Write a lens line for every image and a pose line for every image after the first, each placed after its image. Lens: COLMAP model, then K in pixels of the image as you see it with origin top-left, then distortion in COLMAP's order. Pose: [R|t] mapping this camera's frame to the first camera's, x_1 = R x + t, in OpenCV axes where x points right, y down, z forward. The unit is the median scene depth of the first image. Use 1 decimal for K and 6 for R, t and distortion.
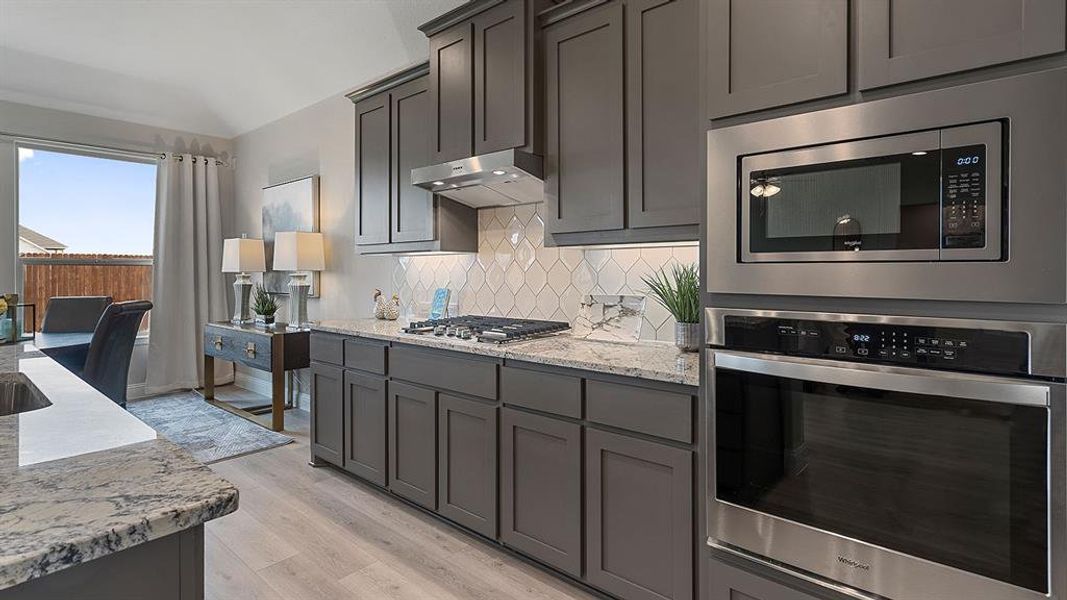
lens RADIAL K [[526.5, 0, 531.4], [0, 526.5, 273.0], [0, 0, 1]] dist [0.001113, -0.000233]
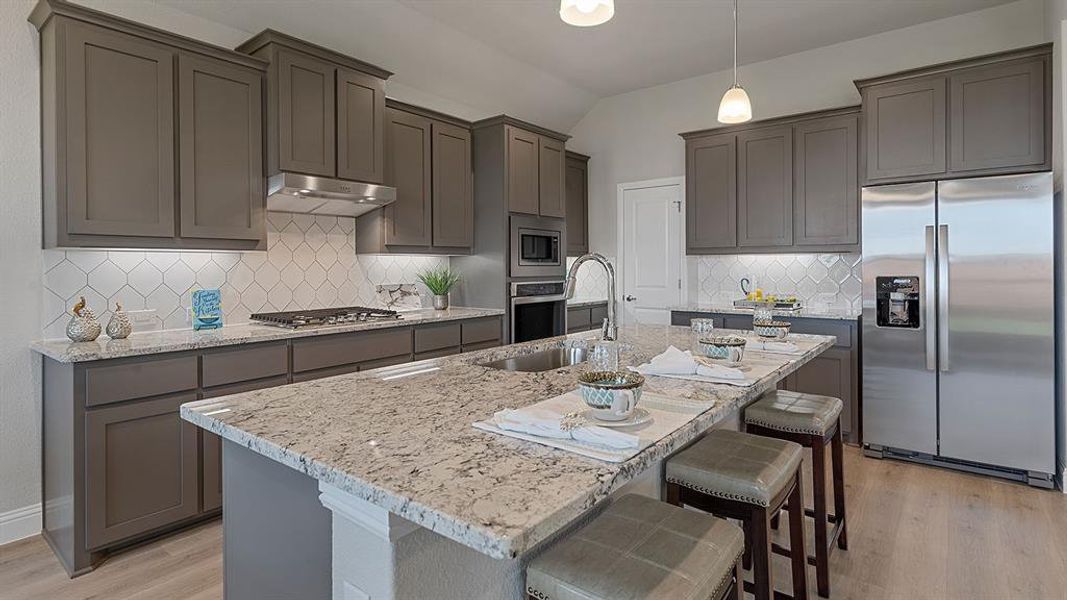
lens RADIAL K [[526.5, 0, 537.8], [0, 526.5, 268.0], [0, 0, 1]] dist [0.001113, -0.000233]
pose [[-0.050248, -0.001266, 0.998736, -1.469914], [0.009090, 0.999957, 0.001724, -0.007070], [-0.998695, 0.009165, -0.050234, 0.632425]]
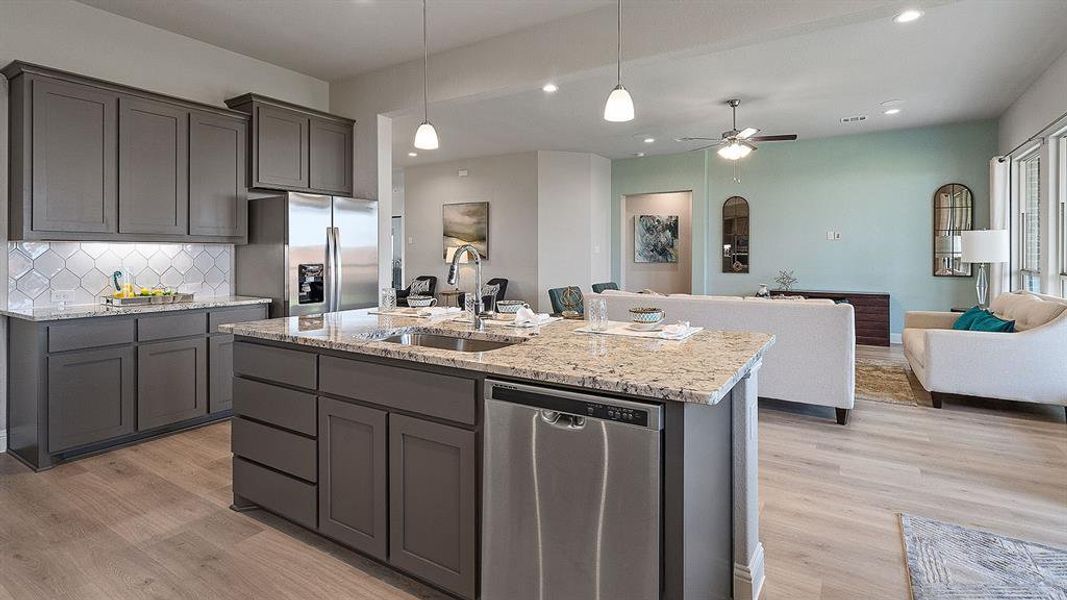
lens RADIAL K [[514.4, 0, 537.1], [0, 514.4, 252.3], [0, 0, 1]] dist [0.001206, 0.001004]
pose [[-0.988548, 0.001737, -0.150895, -0.662278], [0.001595, 0.999998, 0.001065, -0.014546], [0.150897, 0.000812, -0.988549, 1.461342]]
